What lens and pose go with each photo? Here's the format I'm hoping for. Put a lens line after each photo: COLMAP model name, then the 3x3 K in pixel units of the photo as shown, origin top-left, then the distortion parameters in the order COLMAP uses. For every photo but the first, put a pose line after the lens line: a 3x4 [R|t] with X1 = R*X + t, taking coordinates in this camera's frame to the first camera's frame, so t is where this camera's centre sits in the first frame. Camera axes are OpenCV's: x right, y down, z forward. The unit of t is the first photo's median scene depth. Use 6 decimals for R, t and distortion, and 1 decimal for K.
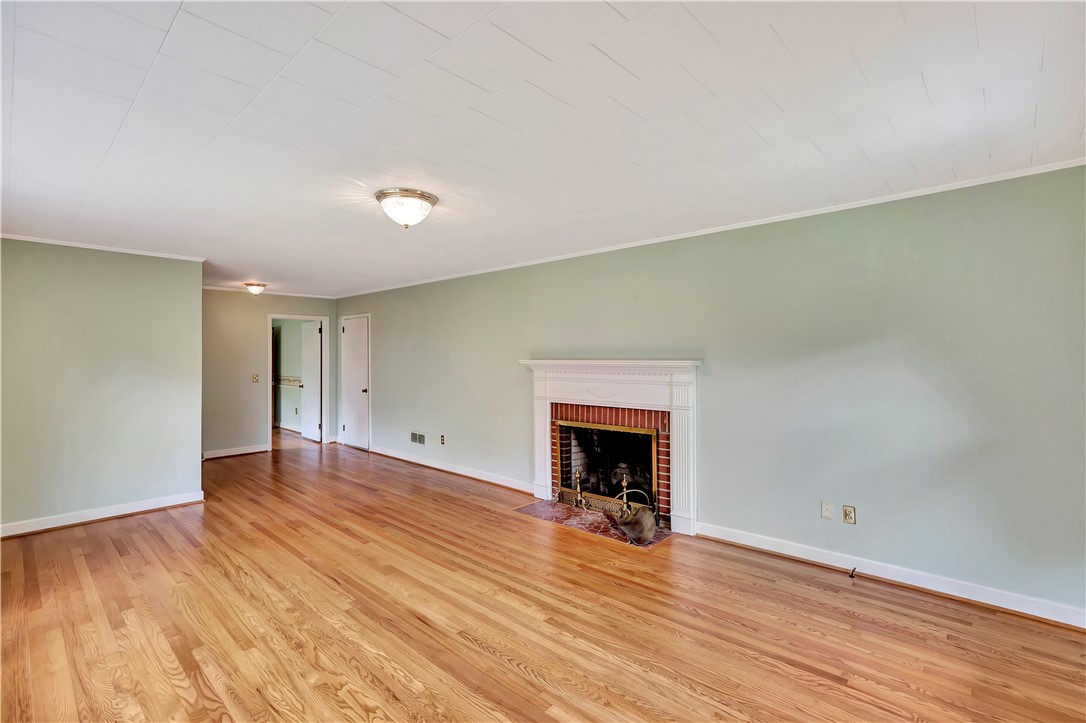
lens RADIAL K [[503.8, 0, 550.8], [0, 503.8, 360.5], [0, 0, 1]] dist [-0.028257, 0.020663]
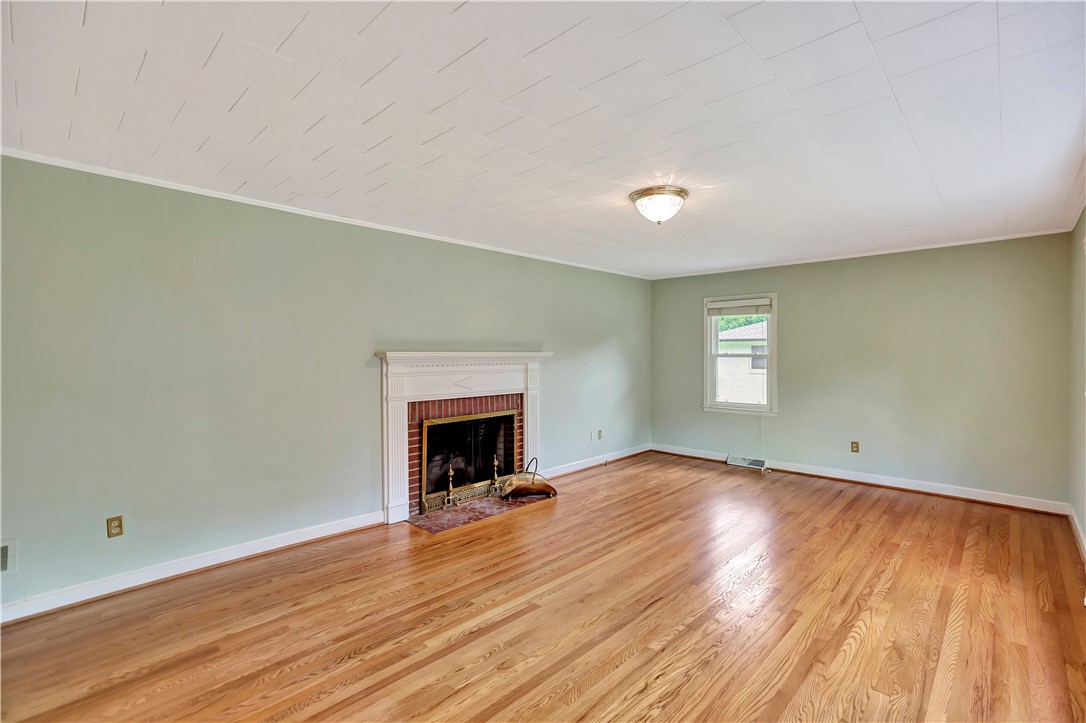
lens RADIAL K [[503.8, 0, 547.2], [0, 503.8, 359.0], [0, 0, 1]] dist [-0.028257, 0.020663]
pose [[0.014379, -0.012207, 0.999822, -1.012592], [0.005470, 0.999911, 0.012129, 0.001812], [-0.999882, 0.005295, 0.014444, 0.910332]]
